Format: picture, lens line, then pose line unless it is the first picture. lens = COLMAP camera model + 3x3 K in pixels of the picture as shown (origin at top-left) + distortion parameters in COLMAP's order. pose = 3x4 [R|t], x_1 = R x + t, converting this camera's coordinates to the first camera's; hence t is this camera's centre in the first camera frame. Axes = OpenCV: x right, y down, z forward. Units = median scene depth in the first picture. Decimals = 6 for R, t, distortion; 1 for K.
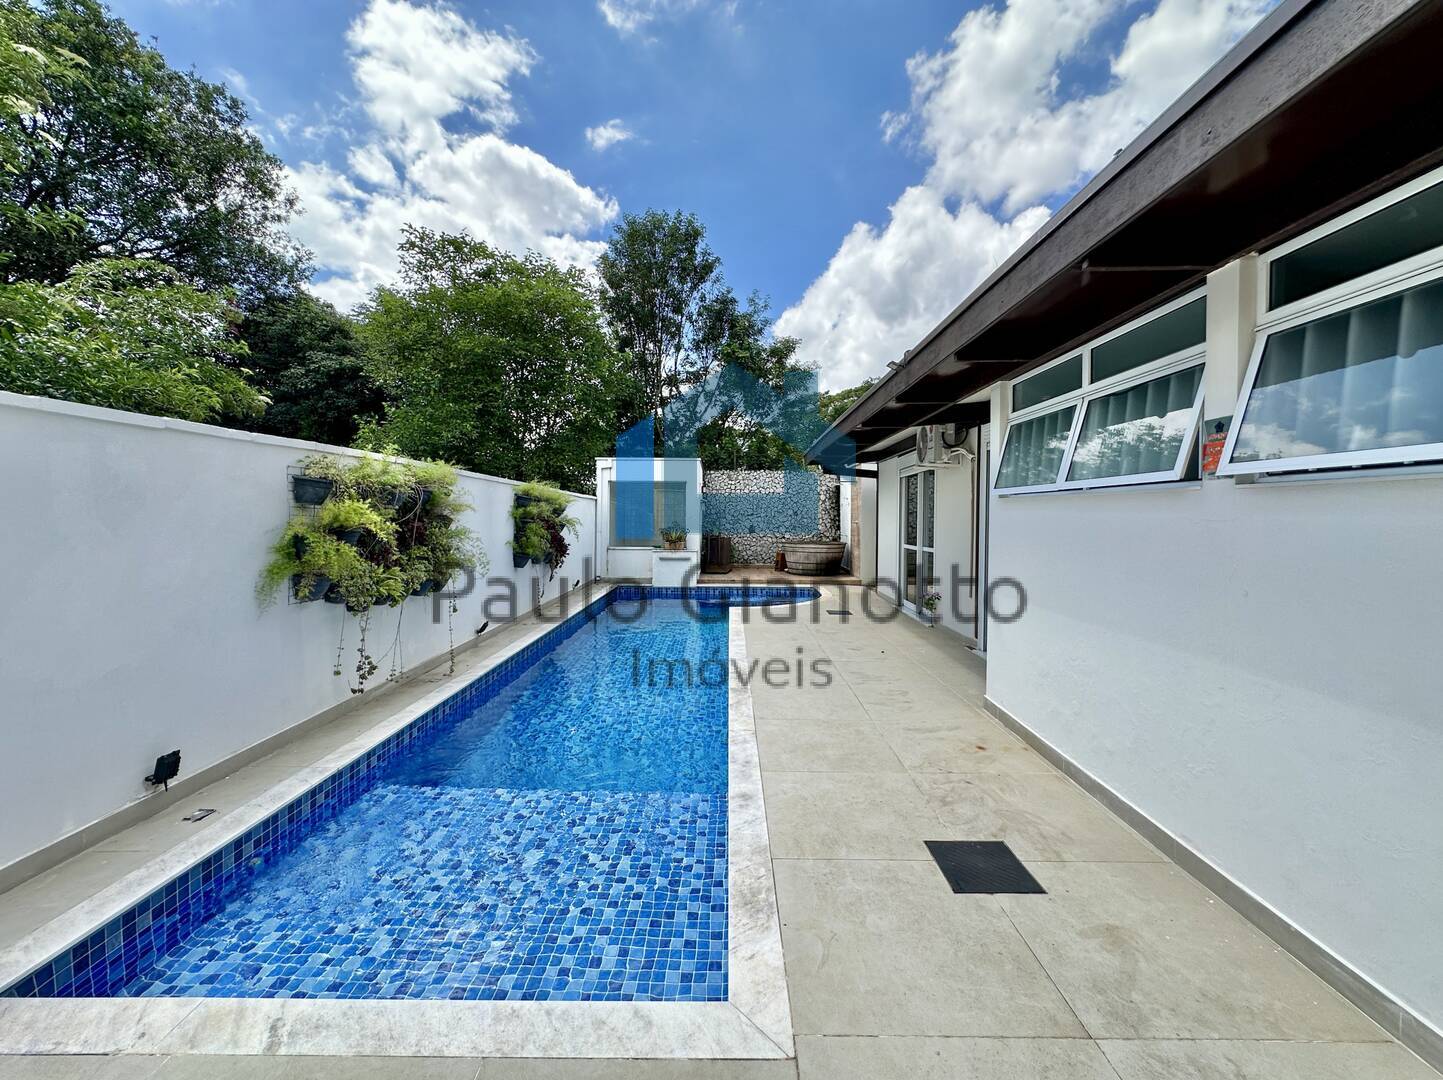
lens RADIAL K [[574.4, 0, 727.3], [0, 574.4, 502.1], [0, 0, 1]] dist [-0.007159, 0.001164]
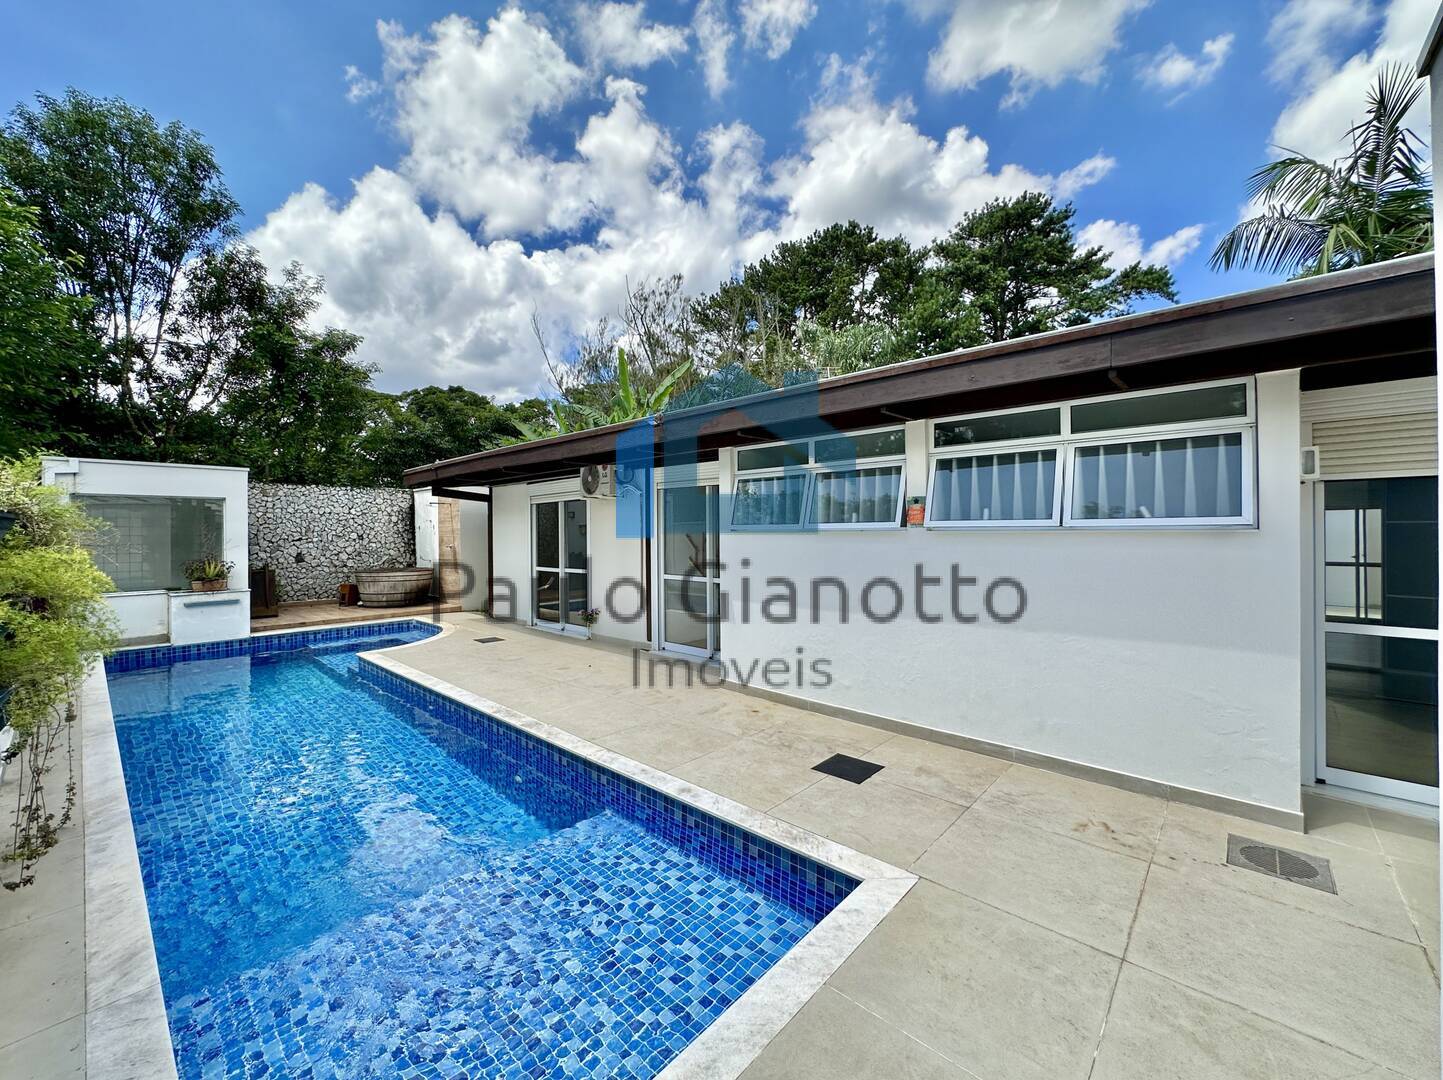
lens RADIAL K [[574.4, 0, 711.4], [0, 574.4, 530.0], [0, 0, 1]] dist [-0.007159, 0.001164]
pose [[0.674662, -0.008236, 0.738081, -0.317868], [-0.006906, 0.999824, 0.017469, -0.019444], [-0.738094, -0.016883, 0.674486, 0.064581]]
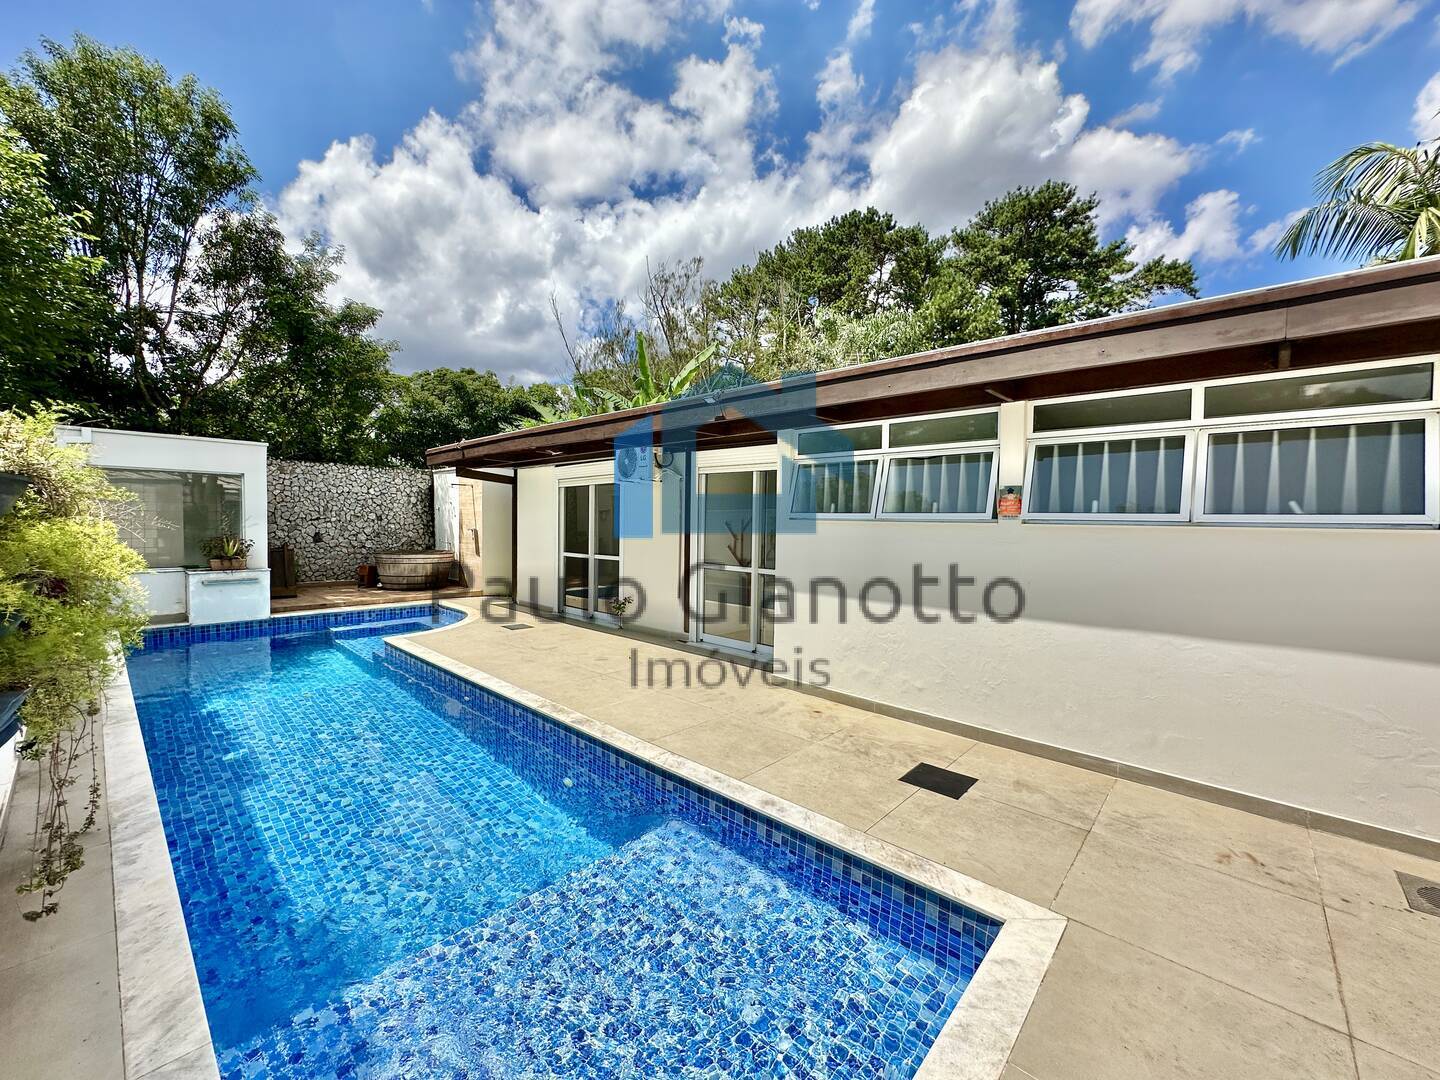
lens RADIAL K [[573.2, 0, 715.2], [0, 573.2, 536.3], [0, 0, 1]] dist [-0.007159, 0.001164]
pose [[0.677879, -0.014617, 0.735028, -0.323655], [-0.029561, 0.998452, 0.047118, -0.014514], [-0.734579, -0.053669, 0.676398, 0.144946]]
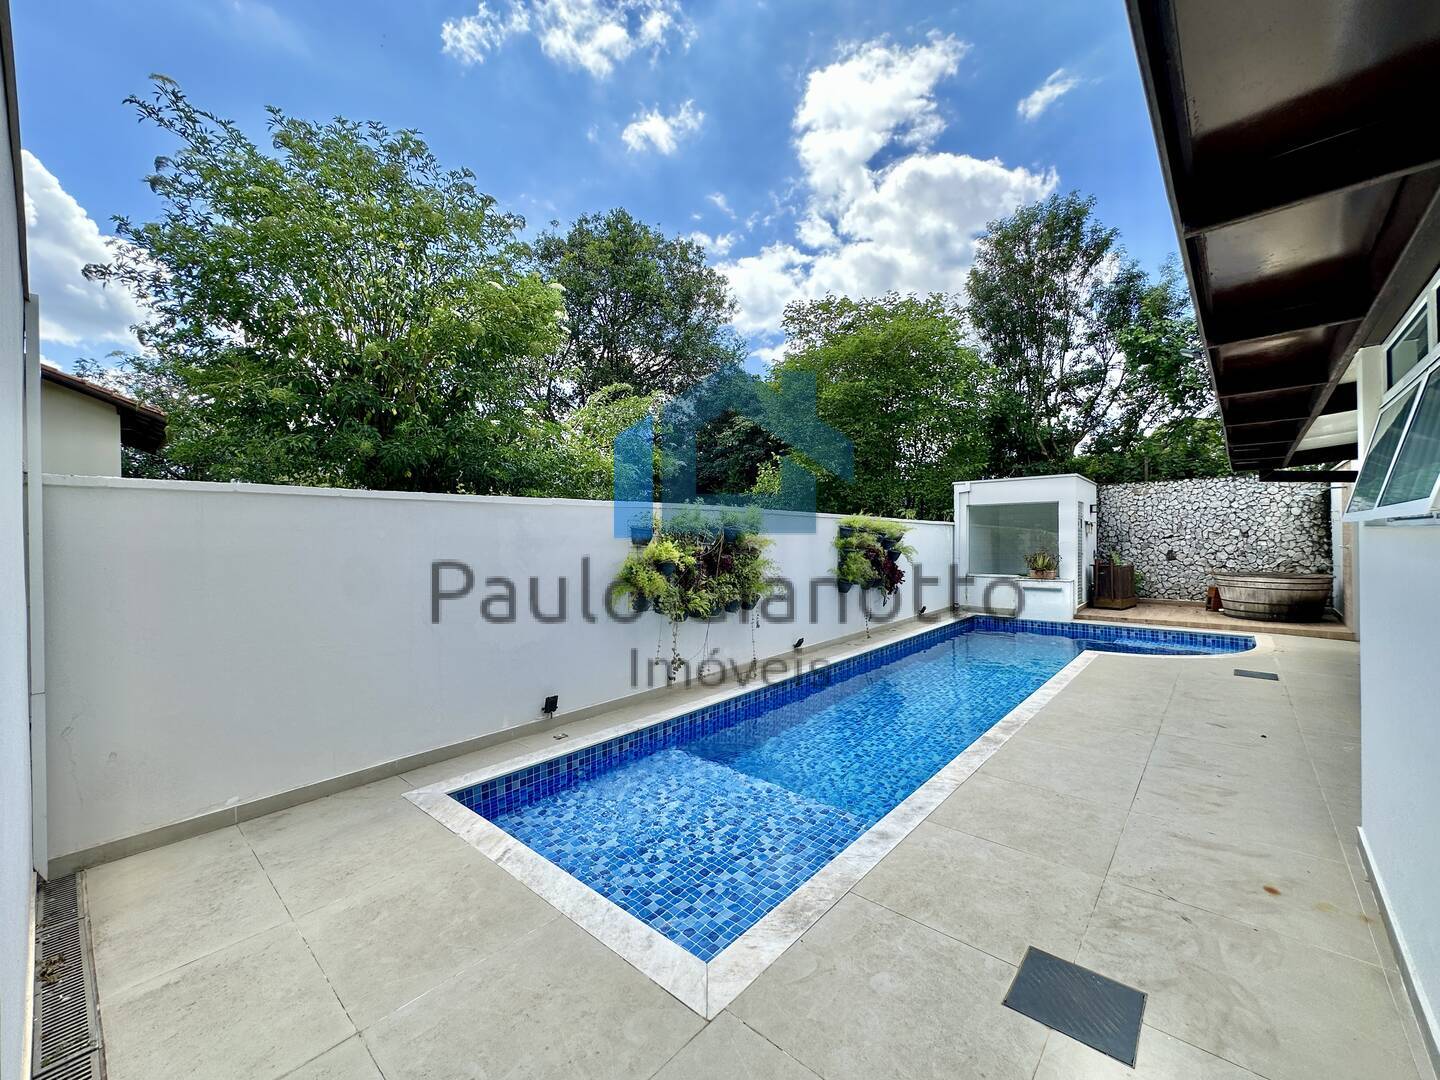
lens RADIAL K [[573.2, 0, 728.7], [0, 573.2, 553.8], [0, 0, 1]] dist [-0.007159, 0.001164]
pose [[0.754043, 0.005176, -0.656805, 0.190206], [0.030357, 0.998626, 0.042721, -0.013434], [0.656124, -0.052152, 0.752849, 0.033963]]
